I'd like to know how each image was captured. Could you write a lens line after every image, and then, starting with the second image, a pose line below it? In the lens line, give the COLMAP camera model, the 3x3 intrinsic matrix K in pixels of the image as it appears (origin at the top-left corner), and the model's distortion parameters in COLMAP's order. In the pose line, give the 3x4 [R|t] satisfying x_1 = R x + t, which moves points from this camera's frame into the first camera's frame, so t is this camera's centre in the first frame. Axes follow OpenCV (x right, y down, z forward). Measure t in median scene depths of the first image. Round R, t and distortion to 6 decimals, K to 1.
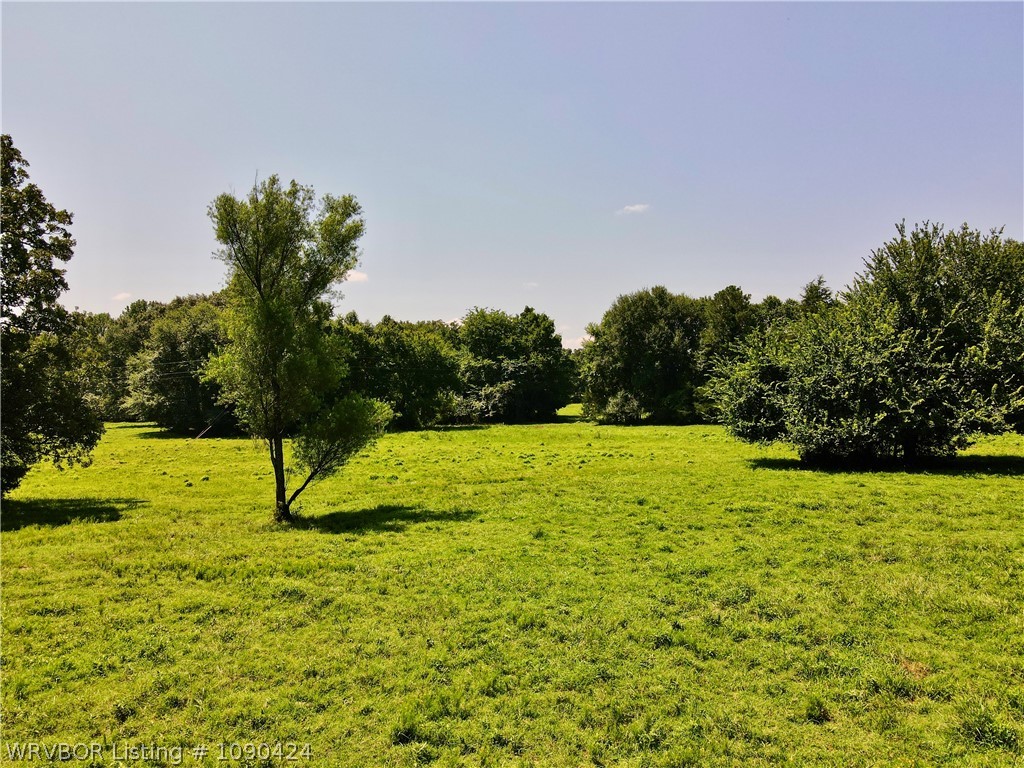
lens RADIAL K [[780.6, 0, 510.8], [0, 780.6, 380.1], [0, 0, 1]] dist [0.023282, 0.022427]
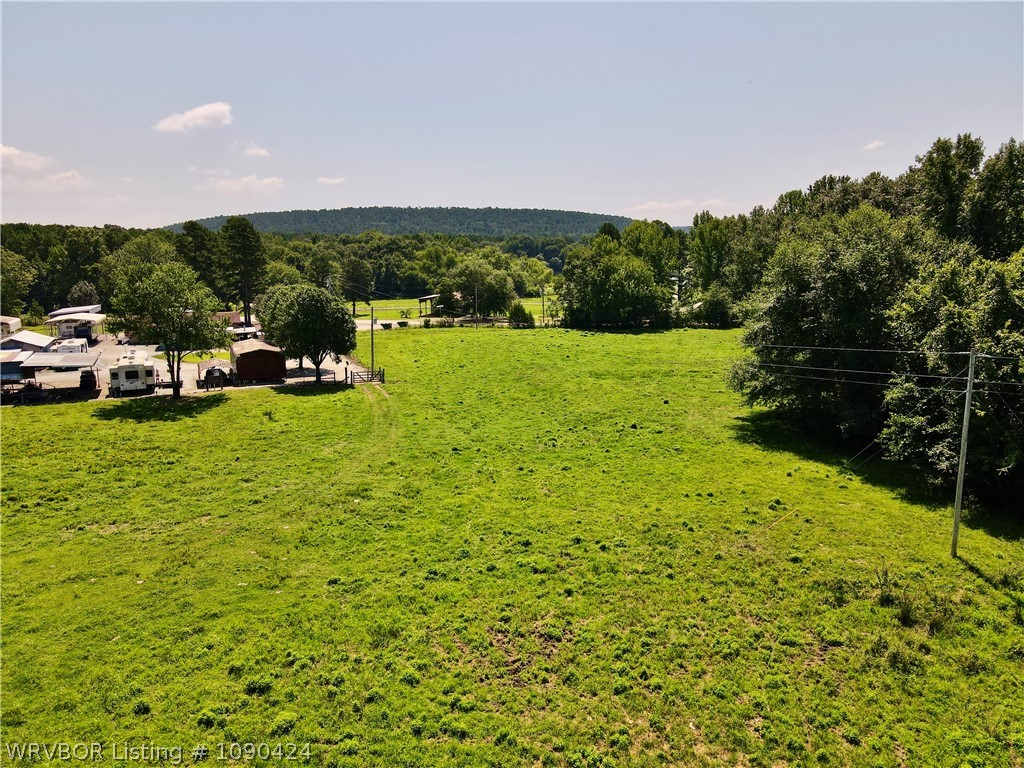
lens RADIAL K [[780.6, 0, 513.2], [0, 780.6, 378.3], [0, 0, 1]] dist [0.023282, 0.022427]
pose [[0.644345, 0.131018, -0.753428, -0.112194], [0.009951, 0.983695, 0.179570, -0.084019], [0.764670, -0.123203, 0.632535, 0.446950]]
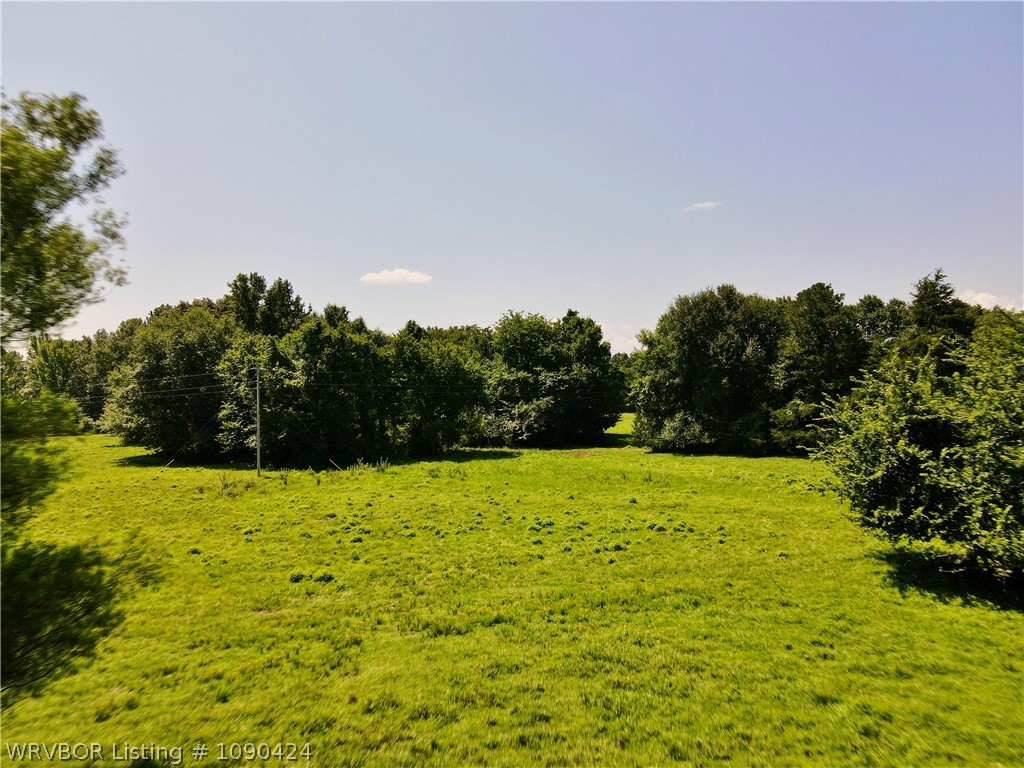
lens RADIAL K [[780.6, 0, 509.4], [0, 780.6, 385.7], [0, 0, 1]] dist [0.023282, 0.022427]
pose [[0.996990, 0.000974, -0.077523, 0.025695], [-0.000435, 0.999976, 0.006976, -0.019573], [0.077528, -0.006921, 0.996966, 0.162053]]
